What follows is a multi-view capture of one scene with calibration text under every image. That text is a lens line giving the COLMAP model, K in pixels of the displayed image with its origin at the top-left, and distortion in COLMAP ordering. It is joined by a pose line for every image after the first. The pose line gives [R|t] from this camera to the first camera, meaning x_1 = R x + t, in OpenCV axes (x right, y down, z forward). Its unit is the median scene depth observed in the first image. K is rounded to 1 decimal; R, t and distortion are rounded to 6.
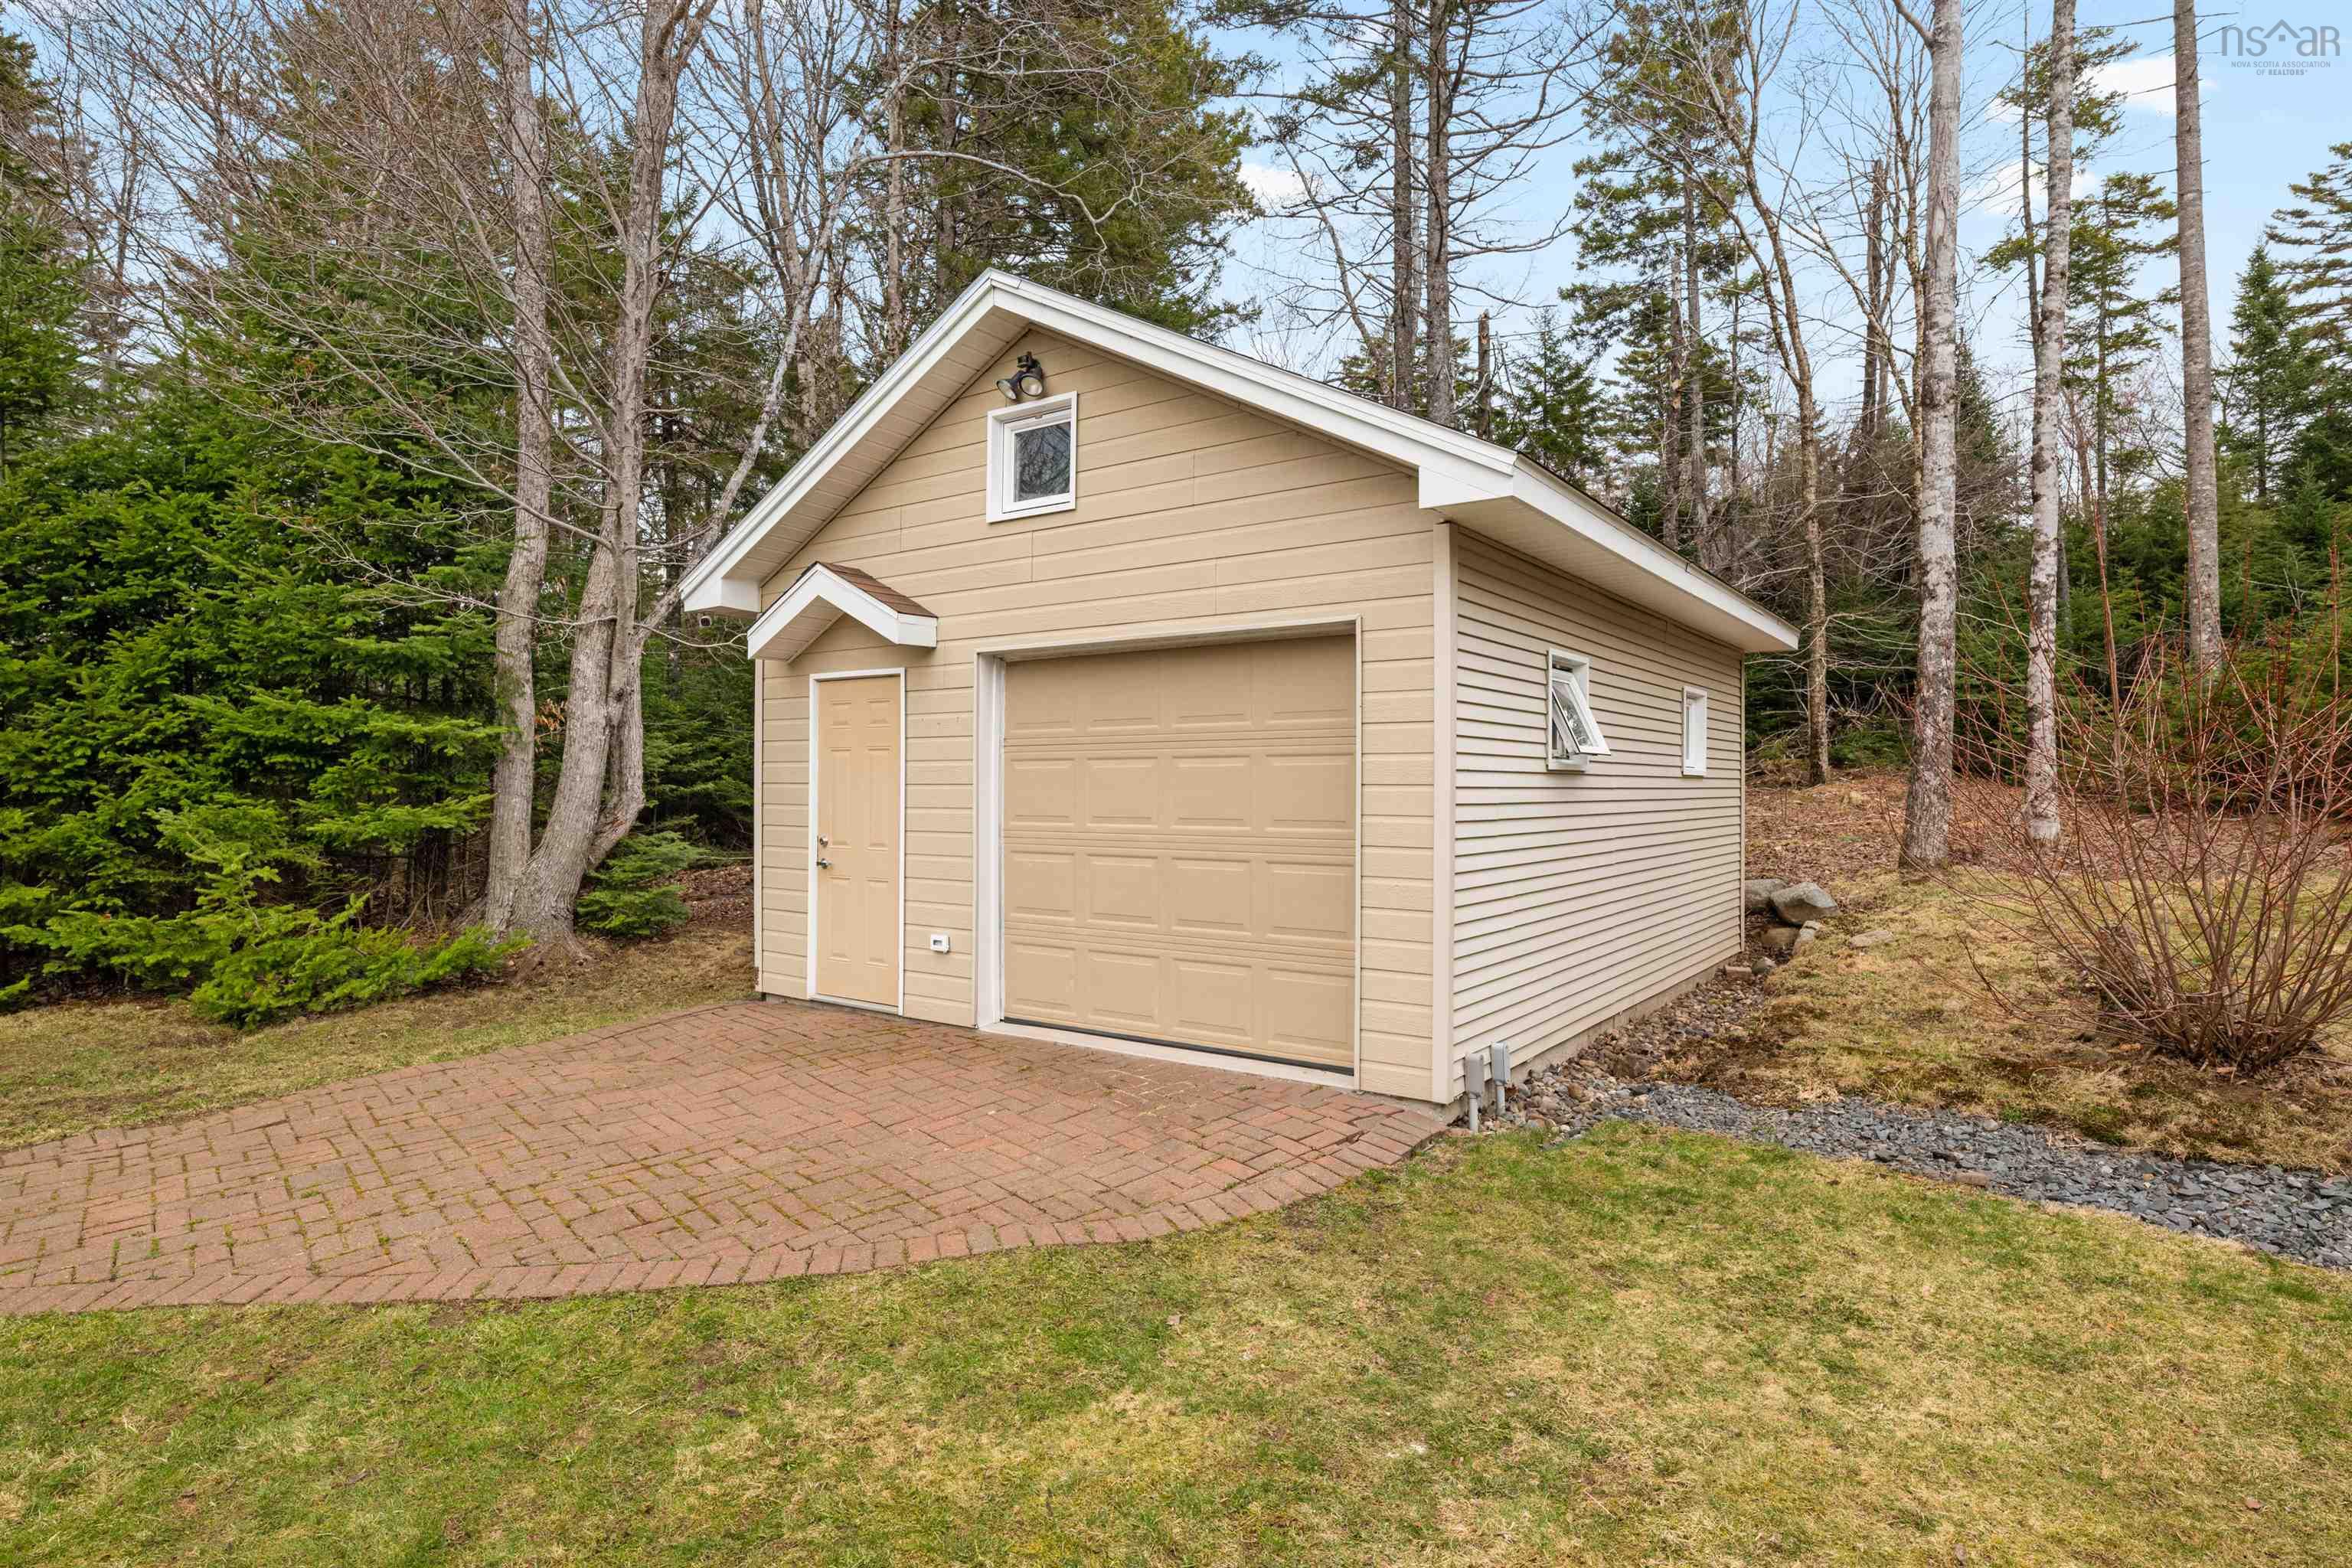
lens RADIAL K [[1223.8, 0, 1176.0], [0, 1223.8, 784.0], [0, 0, 1]] dist [-0.000911, 0.000350]
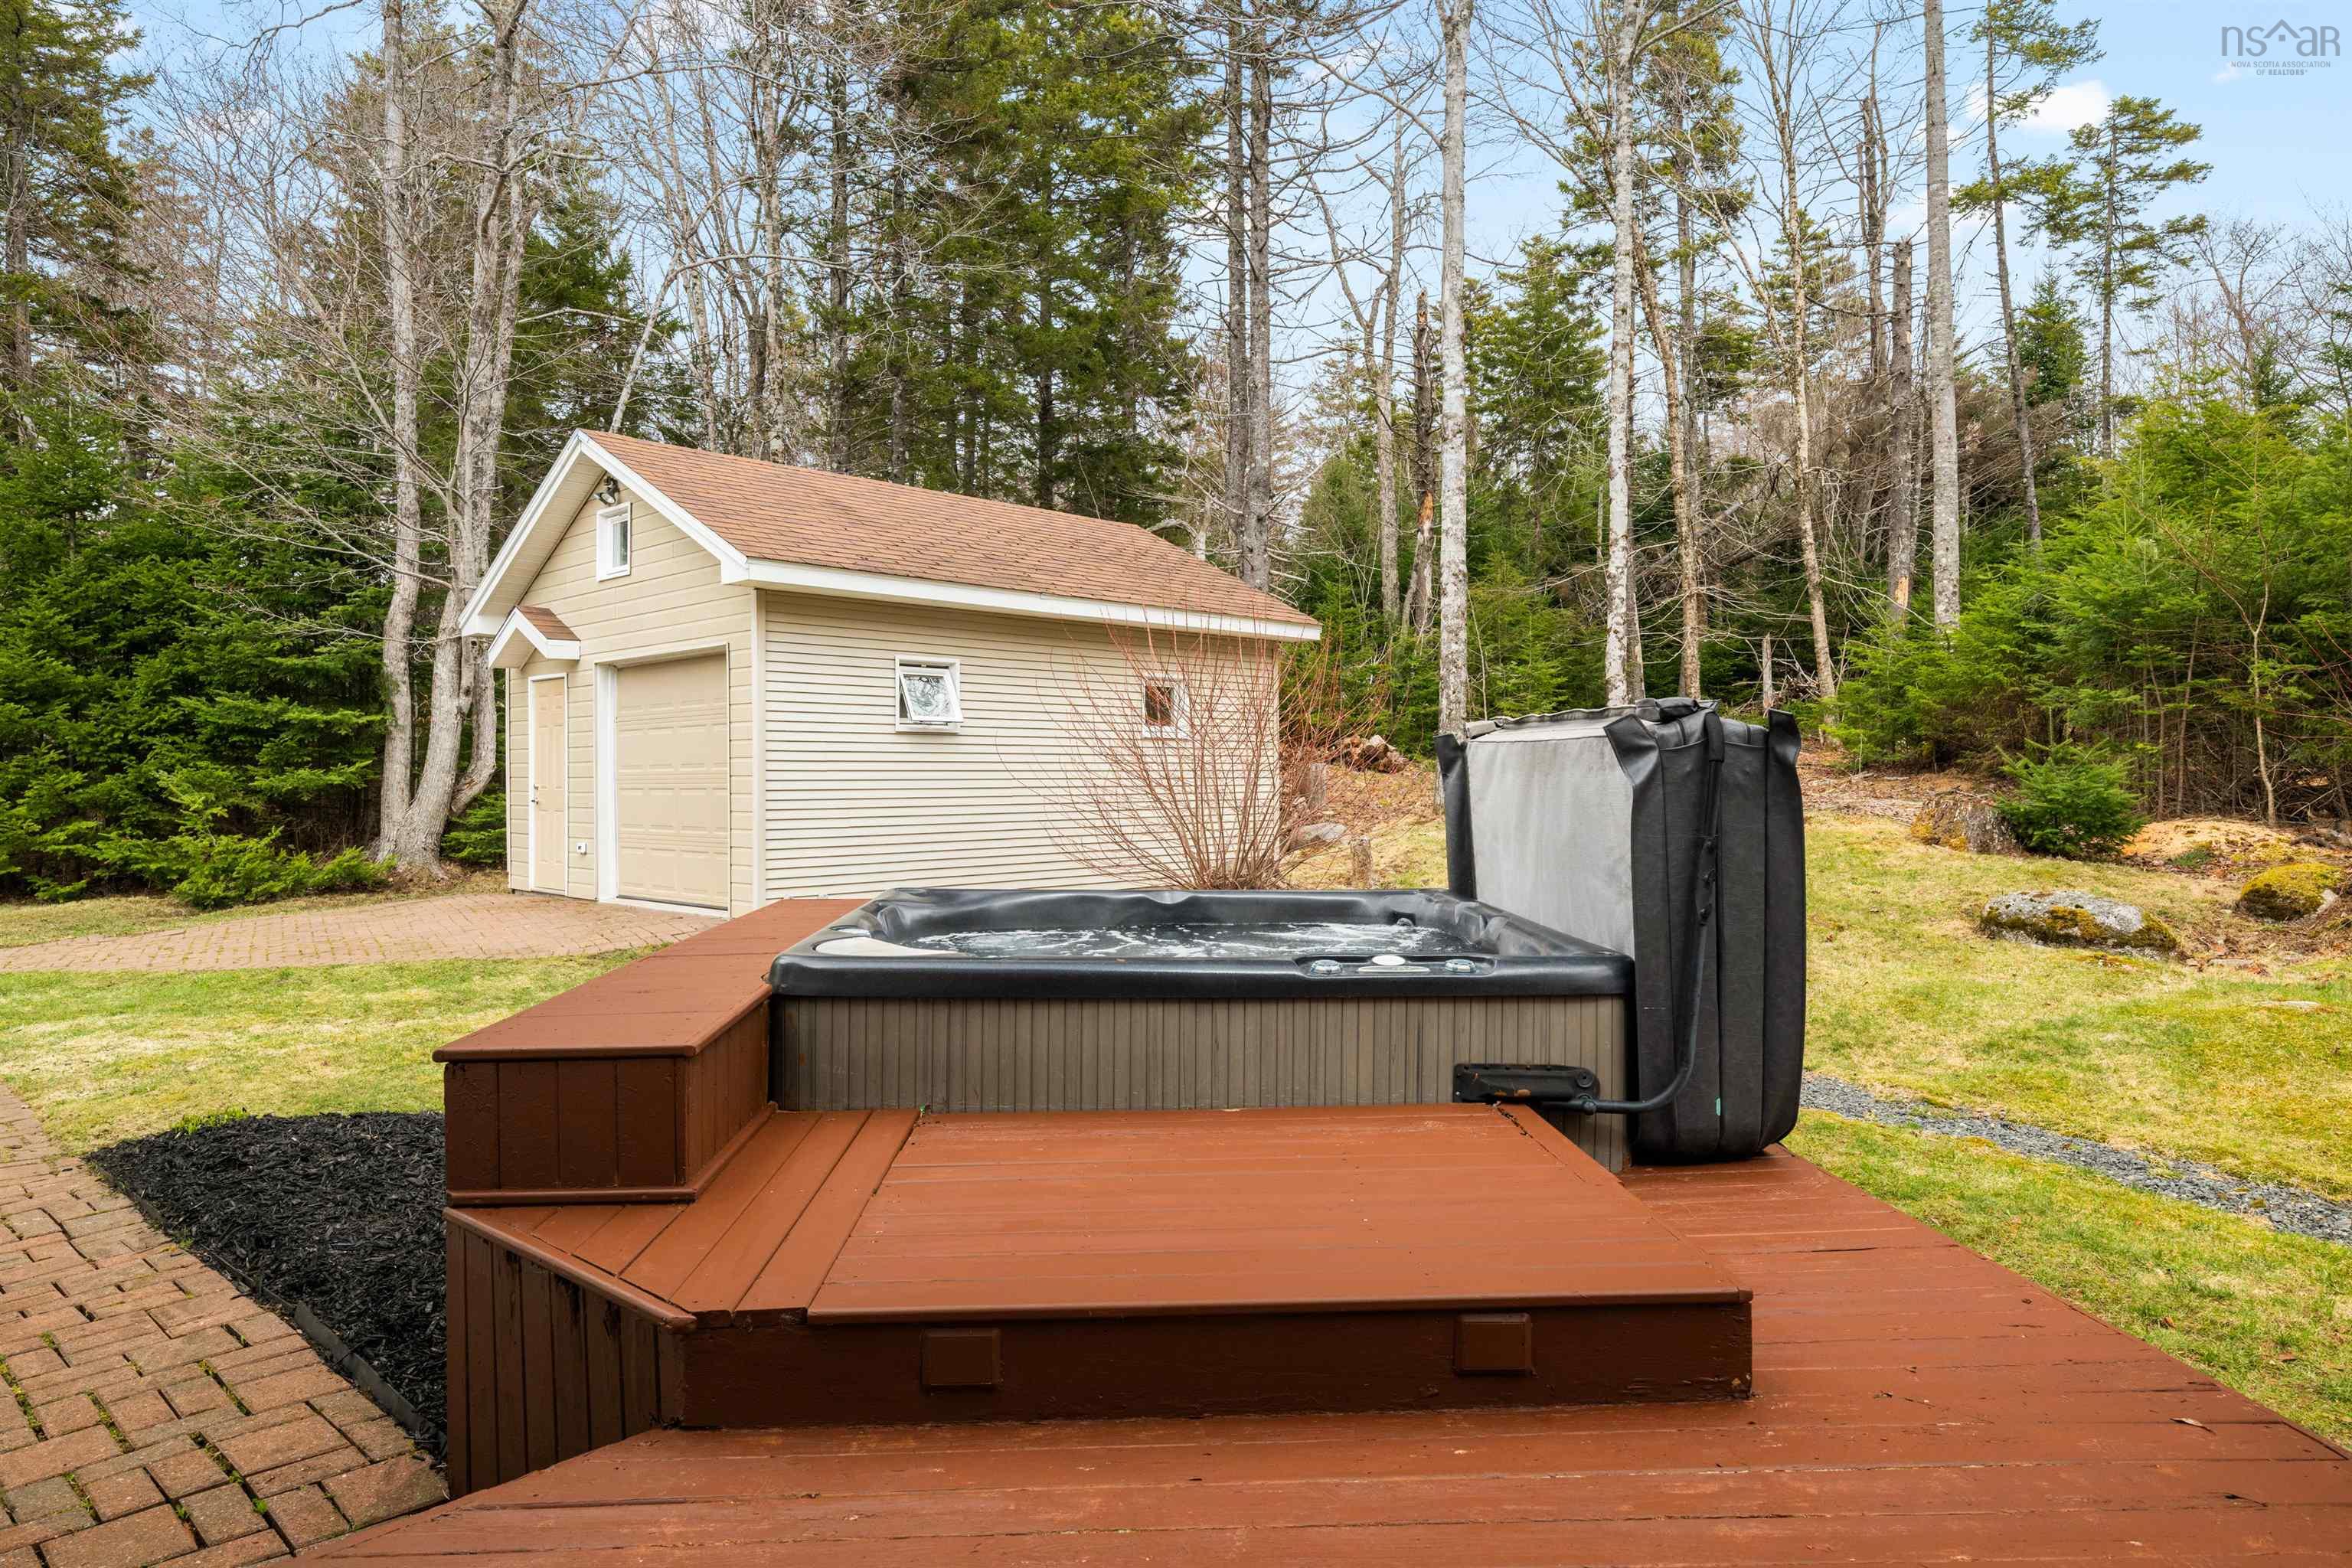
lens RADIAL K [[1412.6, 0, 1176.0], [0, 1412.6, 784.0], [0, 0, 1]] dist [-0.000536, 0.000576]
pose [[0.989071, -0.007339, -0.147255, 0.654763], [0.008294, 0.999948, 0.005875, 0.034455], [0.147205, -0.007032, 0.989081, -0.538359]]
